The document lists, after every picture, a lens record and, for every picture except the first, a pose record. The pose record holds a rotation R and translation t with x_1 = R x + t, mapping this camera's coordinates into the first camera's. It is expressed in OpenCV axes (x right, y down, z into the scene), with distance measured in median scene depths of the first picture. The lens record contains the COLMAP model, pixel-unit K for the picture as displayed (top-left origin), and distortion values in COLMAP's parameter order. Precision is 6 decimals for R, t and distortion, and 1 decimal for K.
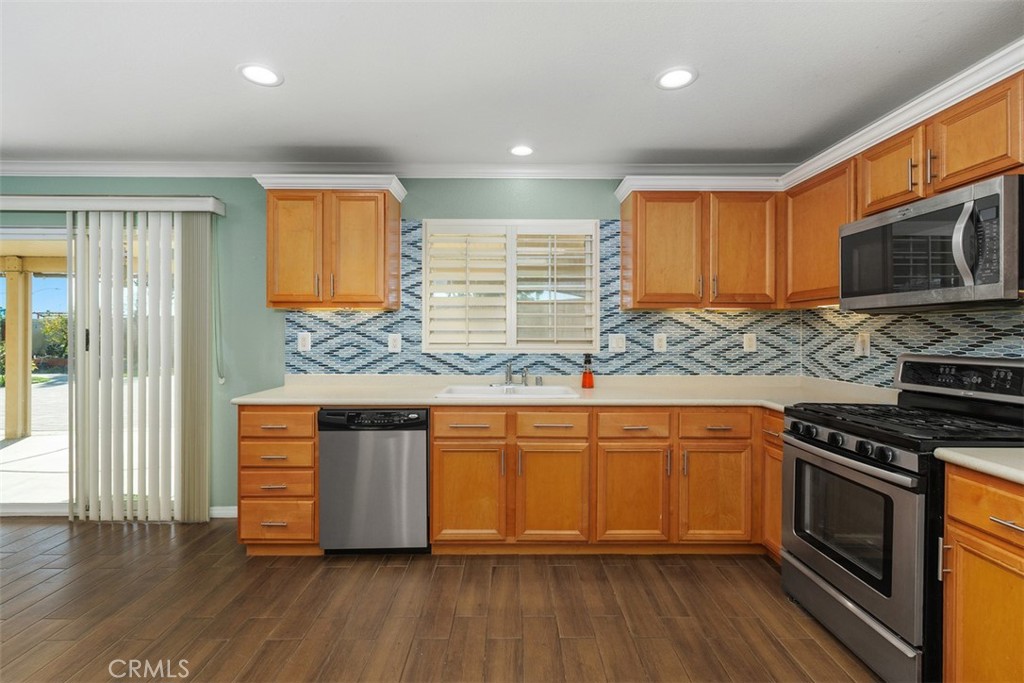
lens RADIAL K [[466.4, 0, 512.0], [0, 466.4, 341.5], [0, 0, 1]] dist [0.003569, 0.000078]
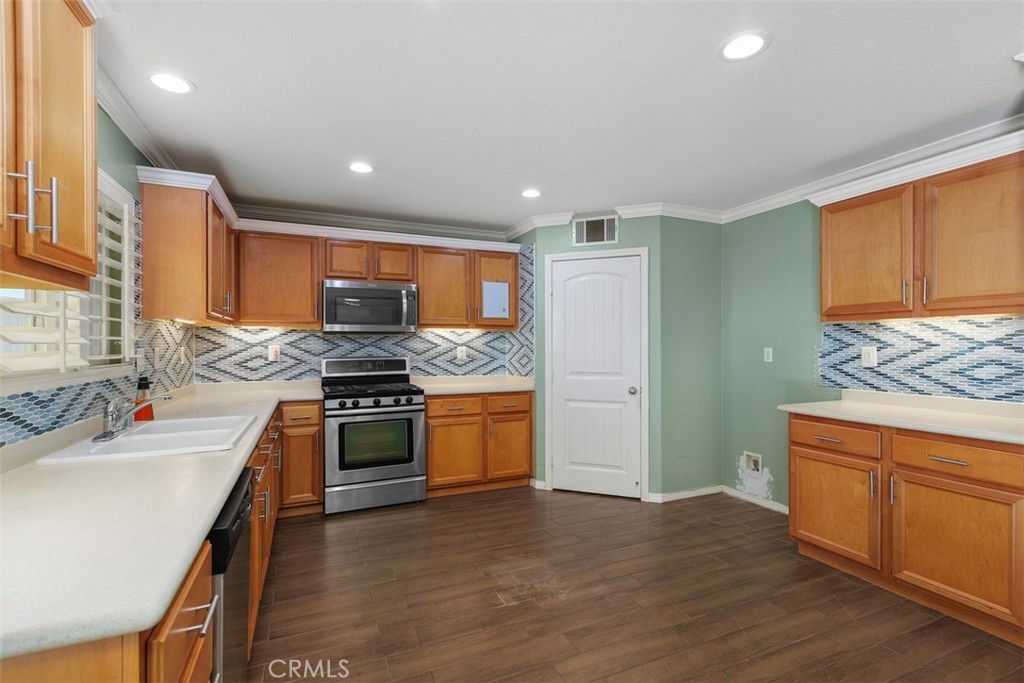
lens RADIAL K [[466.4, 0, 512.0], [0, 466.4, 341.5], [0, 0, 1]] dist [0.003569, 0.000078]
pose [[-0.391342, 0.003644, 0.920238, -0.960121], [0.019021, 0.999811, 0.004130, -0.024544], [-0.920049, 0.019119, -0.391337, 0.937728]]
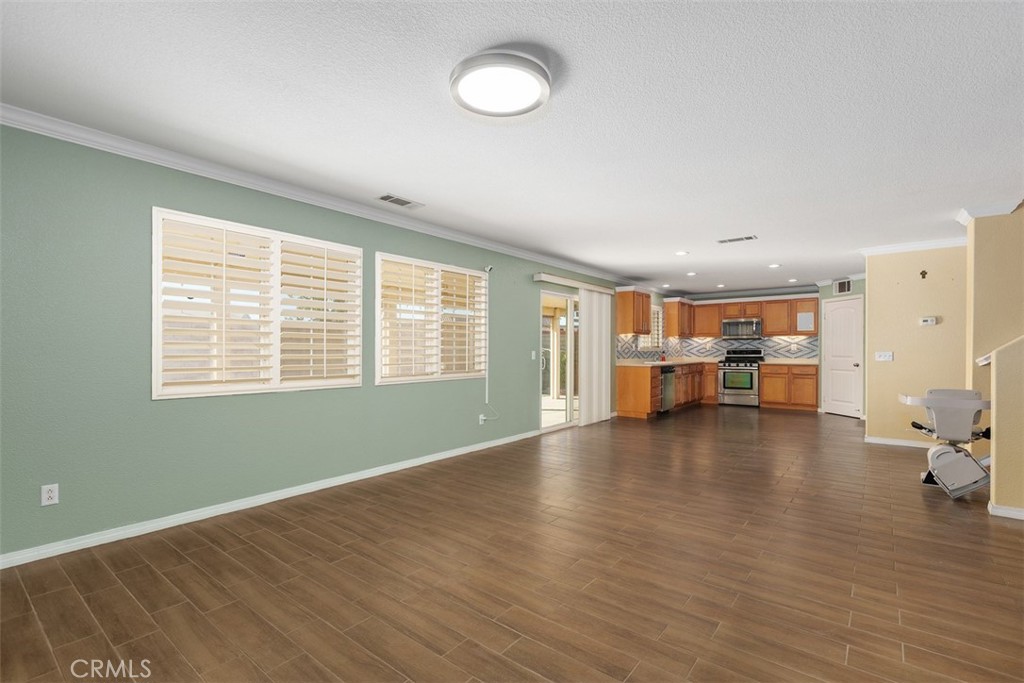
lens RADIAL K [[458.7, 0, 515.3], [0, 458.7, 353.3], [0, 0, 1]] dist [0.001790, 0.000161]
pose [[0.623846, -0.009876, 0.781485, -3.546190], [0.017103, 0.999853, -0.001017, 0.037099], [-0.781360, 0.014000, 0.623924, -0.160705]]
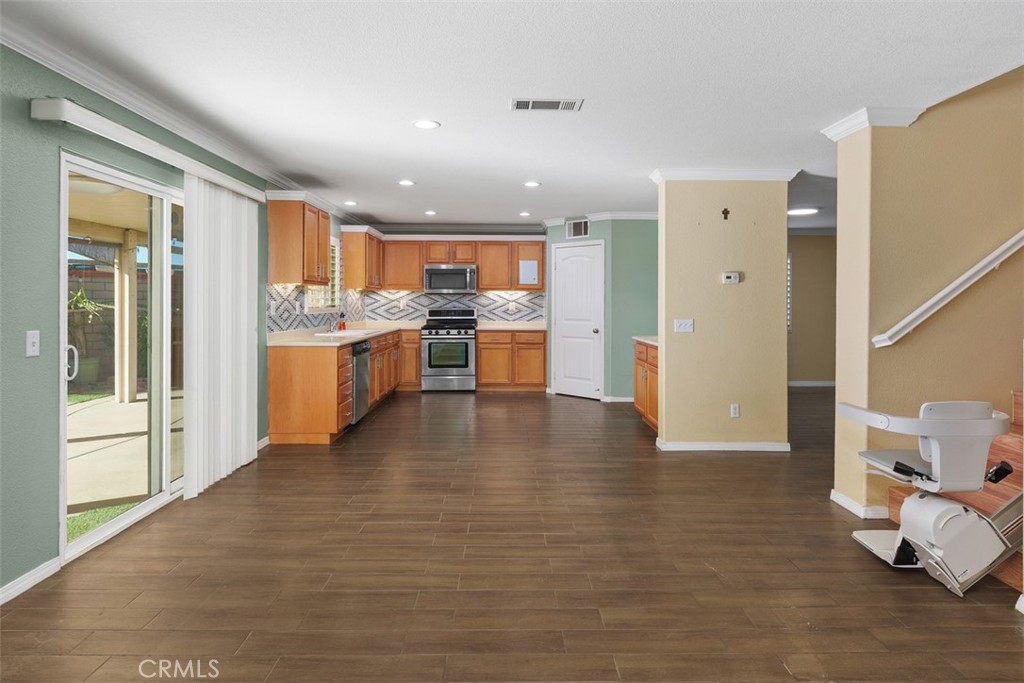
lens RADIAL K [[560.3, 0, 511.4], [0, 560.3, 303.9], [0, 0, 1]] dist [0.005579, 0.001006]
pose [[-0.007865, -0.007440, 0.999941, -2.601722], [0.014961, 0.999860, 0.007557, -0.017272], [-0.999857, 0.015020, -0.007753, 0.431710]]
